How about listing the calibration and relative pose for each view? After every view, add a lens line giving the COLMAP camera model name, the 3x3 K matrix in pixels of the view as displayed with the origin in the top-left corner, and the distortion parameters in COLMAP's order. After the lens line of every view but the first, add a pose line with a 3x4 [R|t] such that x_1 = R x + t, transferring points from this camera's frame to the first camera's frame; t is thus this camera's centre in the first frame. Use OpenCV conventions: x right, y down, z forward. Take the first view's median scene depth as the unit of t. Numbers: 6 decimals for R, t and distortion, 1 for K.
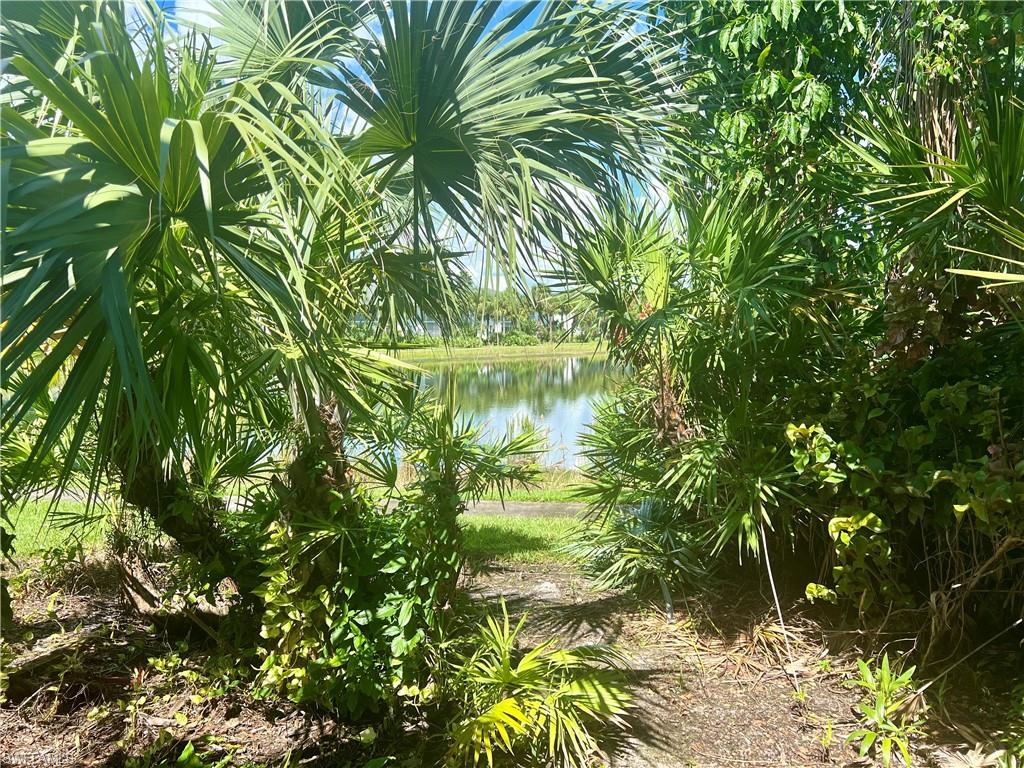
lens RADIAL K [[777.7, 0, 512.0], [0, 777.7, 384.0], [0, 0, 1]] dist [0.068202, -0.073440]
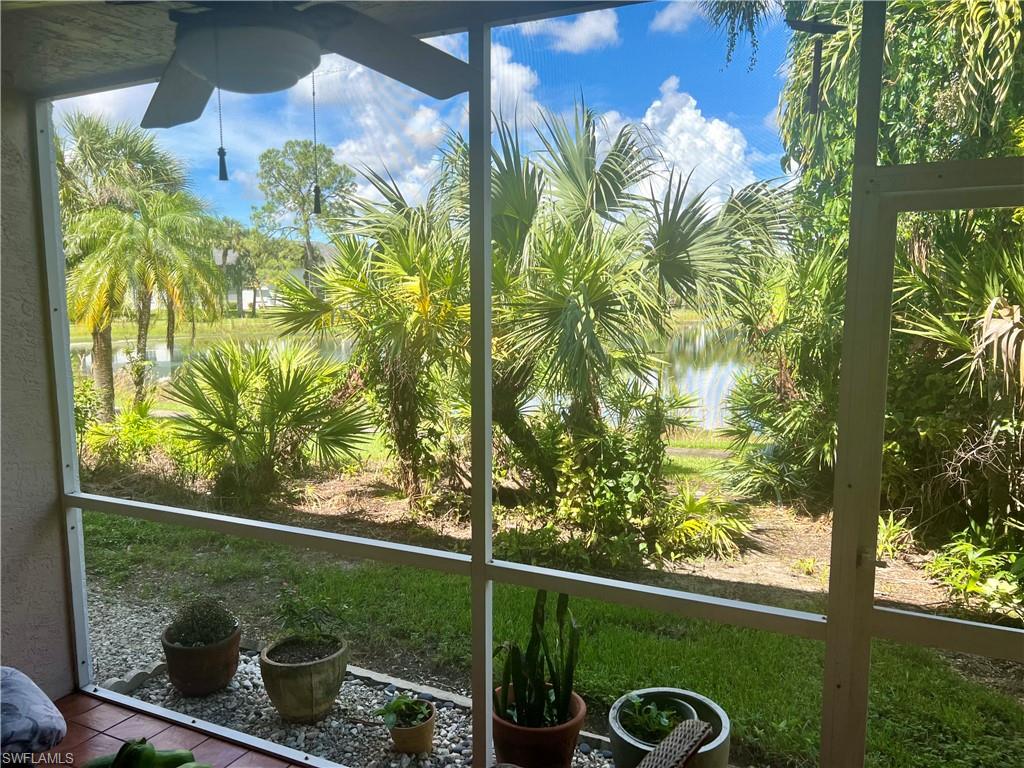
lens RADIAL K [[777.7, 0, 512.0], [0, 777.7, 384.0], [0, 0, 1]] dist [0.068202, -0.073440]
pose [[0.986408, 0.031405, -0.161288, -0.113995], [-0.023979, 0.998570, 0.047786, -0.031510], [0.162558, -0.043269, 0.985750, -0.835940]]
